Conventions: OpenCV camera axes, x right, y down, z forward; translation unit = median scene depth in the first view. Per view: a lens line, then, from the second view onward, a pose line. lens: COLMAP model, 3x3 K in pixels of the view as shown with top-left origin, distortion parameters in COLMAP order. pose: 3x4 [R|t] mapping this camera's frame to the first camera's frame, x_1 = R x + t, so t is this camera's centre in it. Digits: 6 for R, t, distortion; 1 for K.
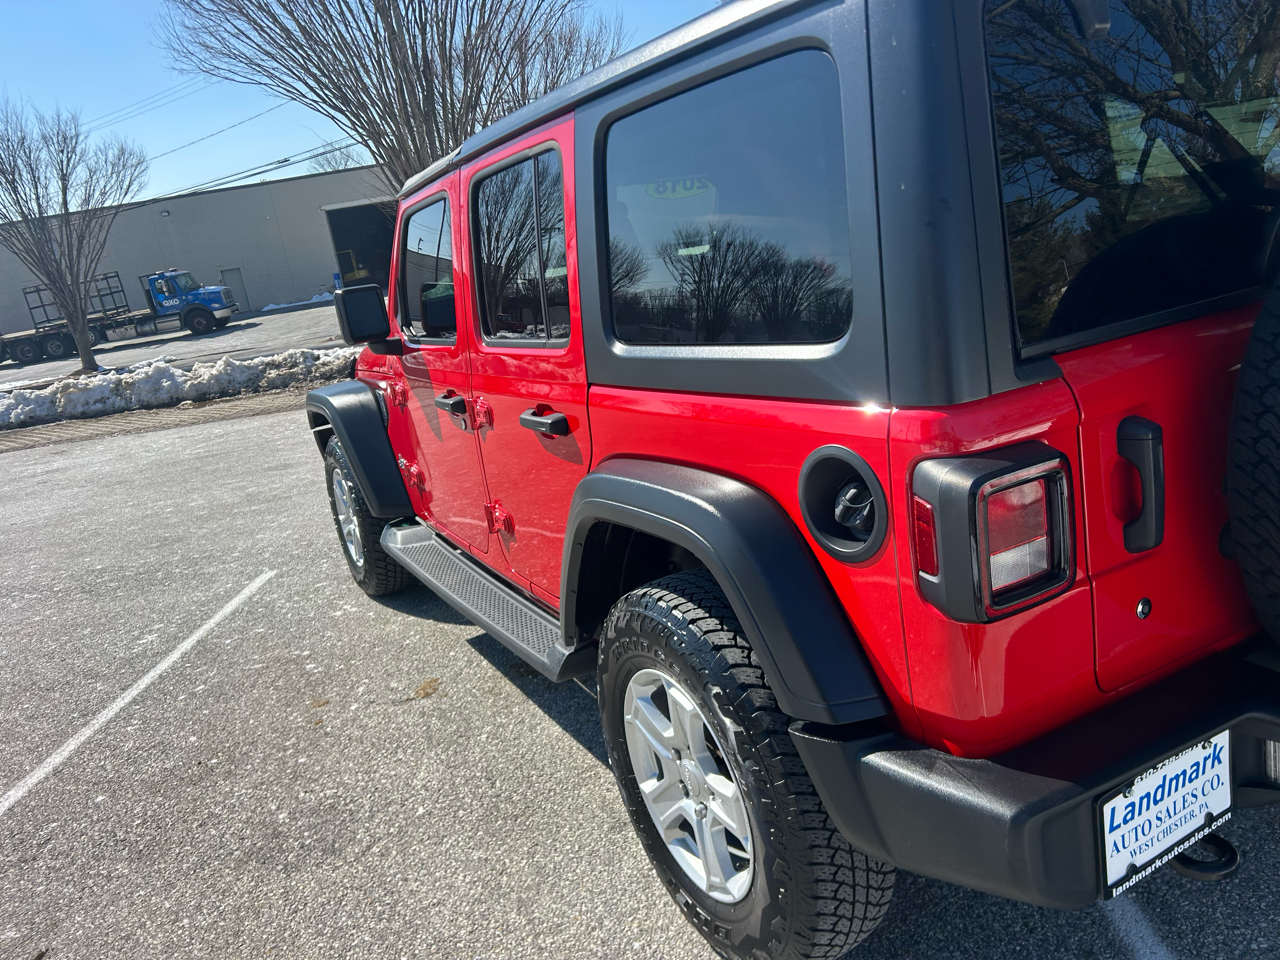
lens RADIAL K [[960.5, 0, 630.2], [0, 960.5, 473.3], [0, 0, 1]] dist [0.041037, -0.048909]
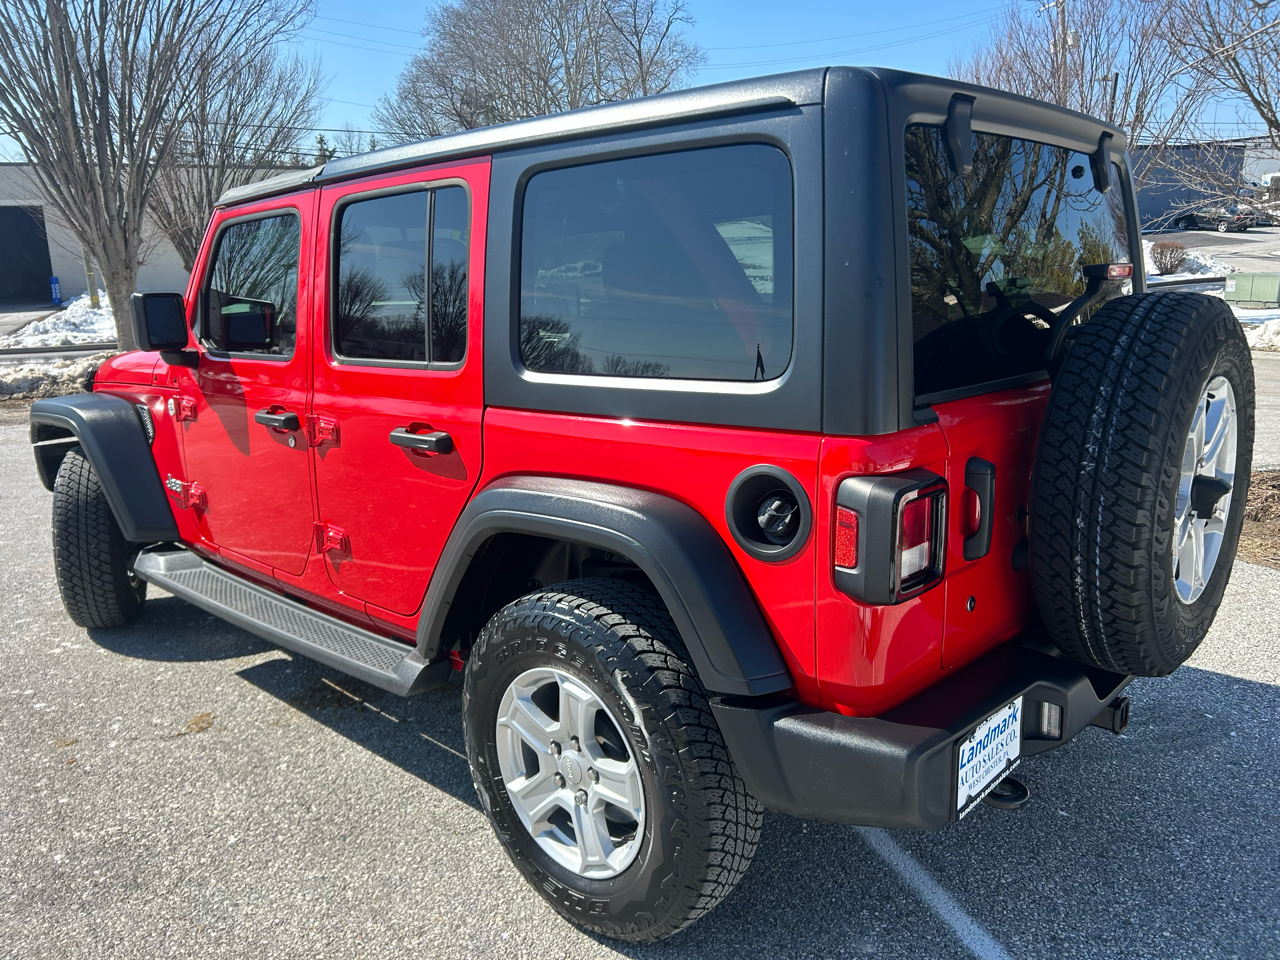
lens RADIAL K [[960.5, 0, 632.9], [0, 960.5, 485.5], [0, 0, 1]] dist [0.041037, -0.048909]
pose [[0.940943, 0.062383, 0.332768, -0.236579], [-0.044203, 0.997101, -0.061932, 0.054205], [-0.335667, 0.043565, 0.940973, -0.062812]]
